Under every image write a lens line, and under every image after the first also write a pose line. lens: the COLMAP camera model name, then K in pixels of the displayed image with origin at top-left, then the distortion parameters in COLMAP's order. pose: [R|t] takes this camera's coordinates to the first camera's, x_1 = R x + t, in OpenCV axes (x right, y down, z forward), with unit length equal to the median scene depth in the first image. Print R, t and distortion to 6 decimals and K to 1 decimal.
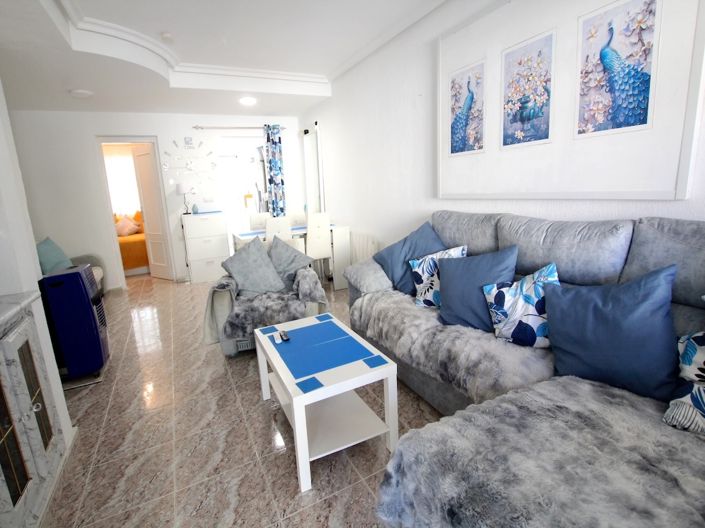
lens RADIAL K [[331.9, 0, 349.1], [0, 331.9, 248.3], [0, 0, 1]] dist [-0.086560, 0.036435]
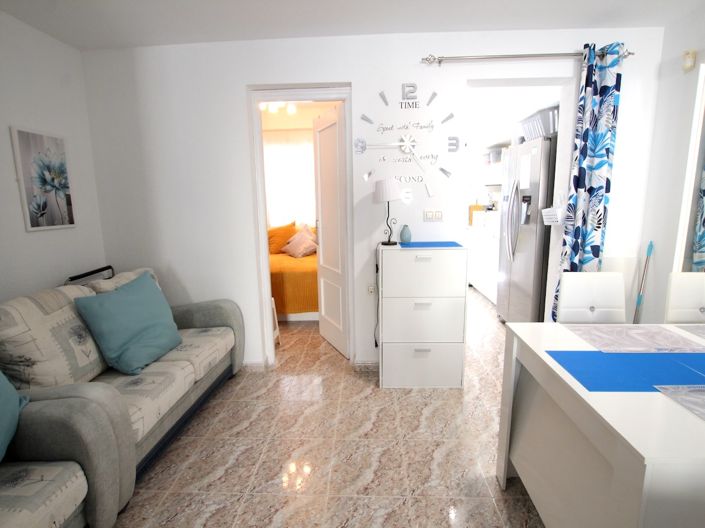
lens RADIAL K [[323.6, 0, 352.5], [0, 323.6, 264.0], [0, 0, 1]] dist [-0.023763, 0.000476]
pose [[0.859686, 0.126145, -0.495002, -0.271850], [-0.128875, 0.991243, 0.028784, -0.072975], [0.494299, 0.039048, 0.868415, 0.500800]]
